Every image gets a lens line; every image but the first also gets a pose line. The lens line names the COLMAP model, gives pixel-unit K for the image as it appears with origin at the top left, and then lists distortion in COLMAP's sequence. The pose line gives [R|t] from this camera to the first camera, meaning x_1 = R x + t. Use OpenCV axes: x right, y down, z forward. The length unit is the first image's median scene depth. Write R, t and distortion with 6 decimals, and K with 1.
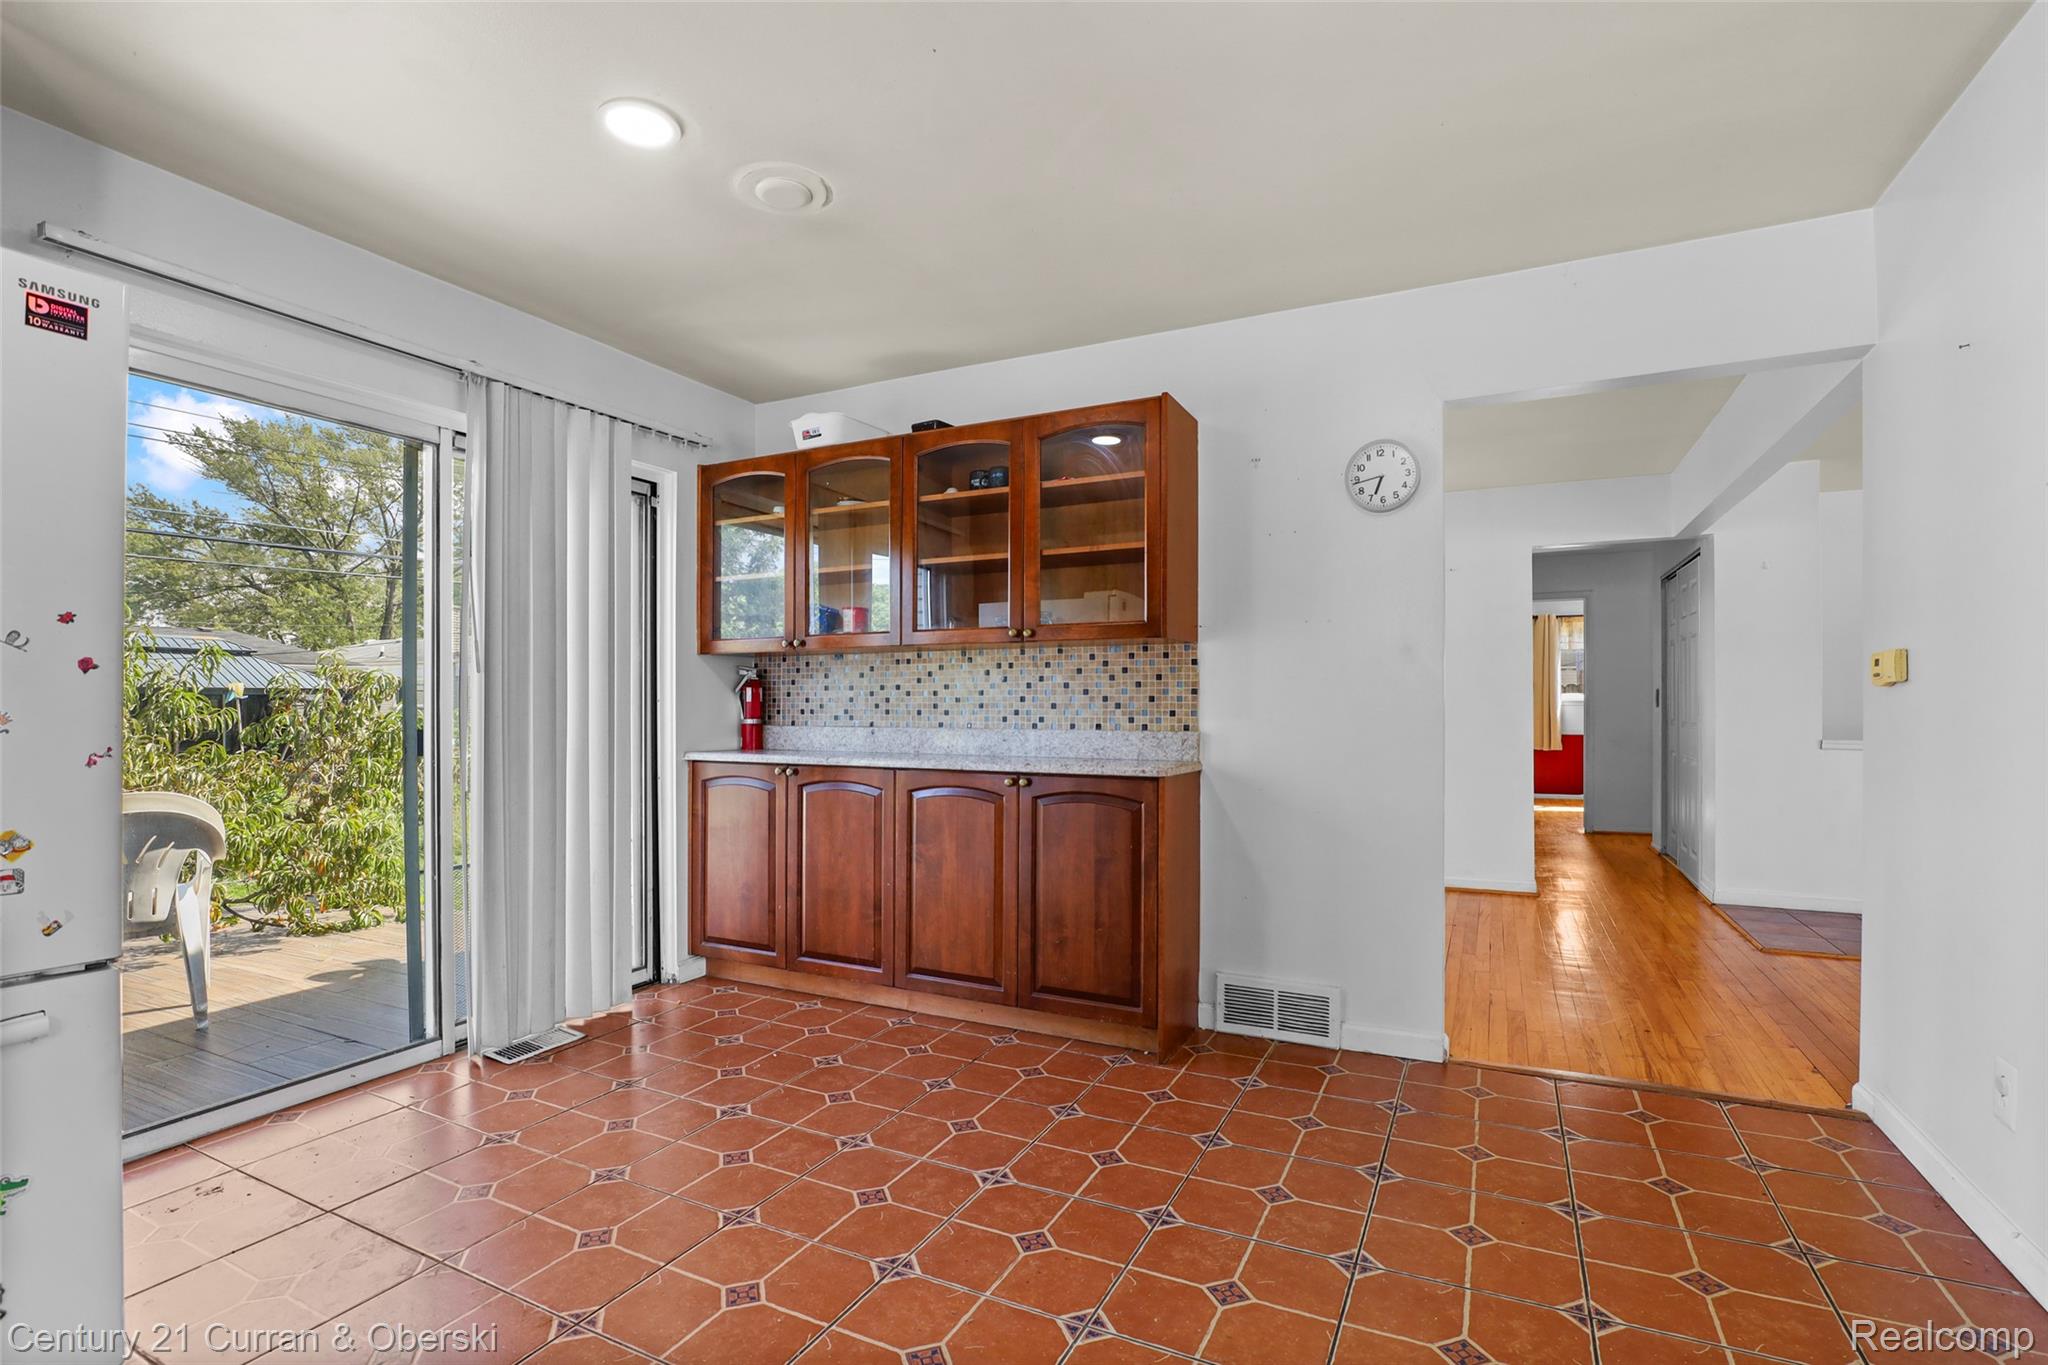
lens RADIAL K [[948.6, 0, 1028.4], [0, 948.6, 697.8], [0, 0, 1]] dist [-0.034710, 0.006909]
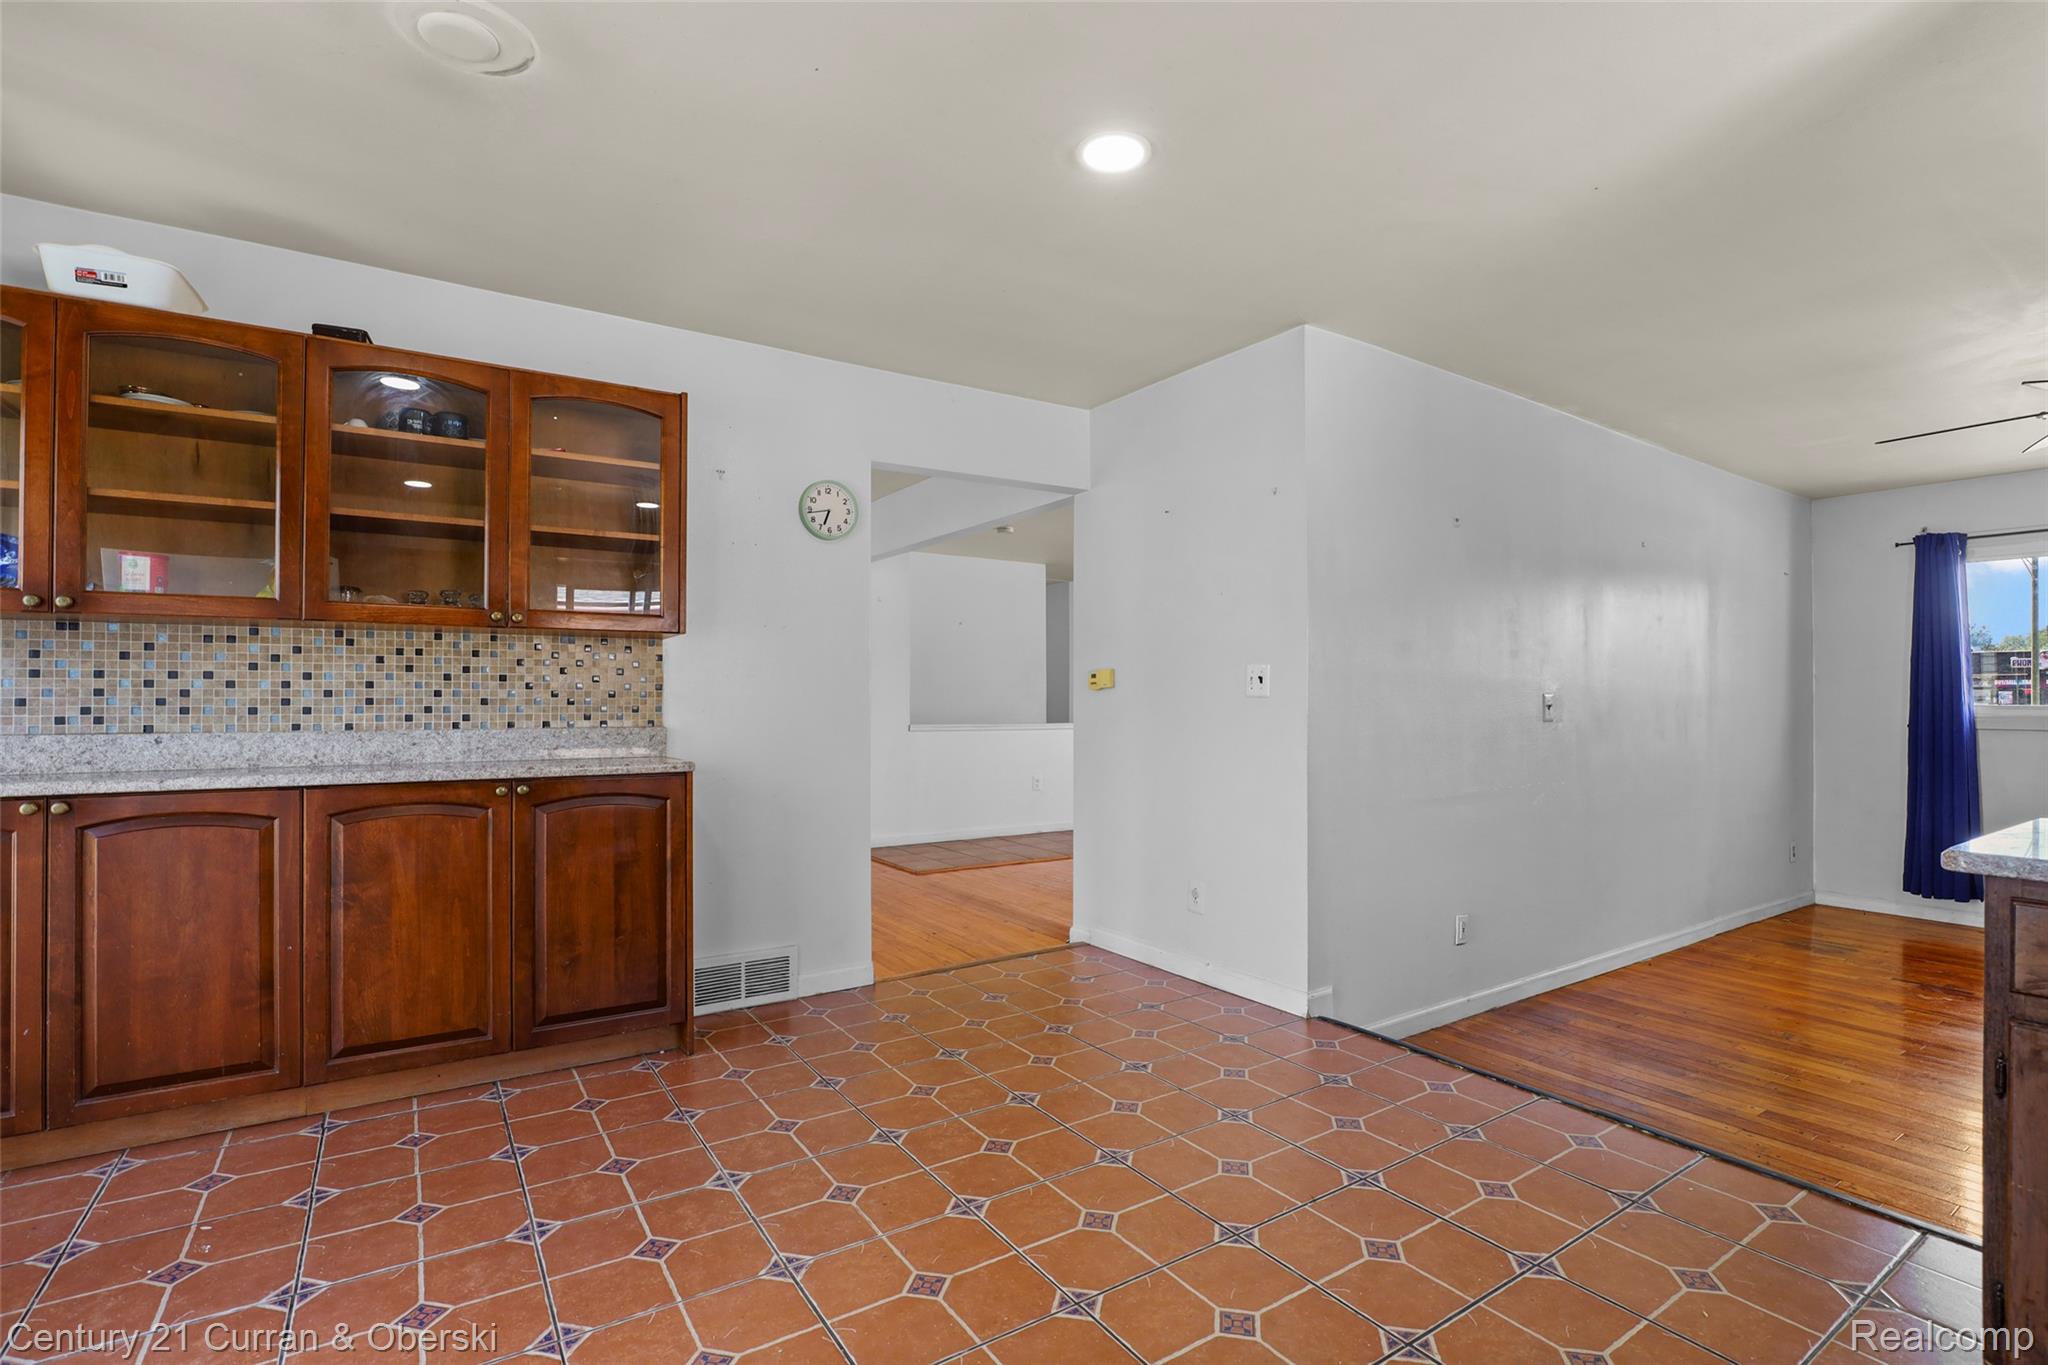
lens RADIAL K [[948.6, 0, 1029.4], [0, 948.6, 683.8], [0, 0, 1]] dist [-0.034710, 0.006909]
pose [[0.504618, 0.015438, 0.863205, -0.490789], [-0.006106, 0.999879, -0.014313, 0.001660], [-0.863321, 0.001951, 0.504651, 0.155330]]
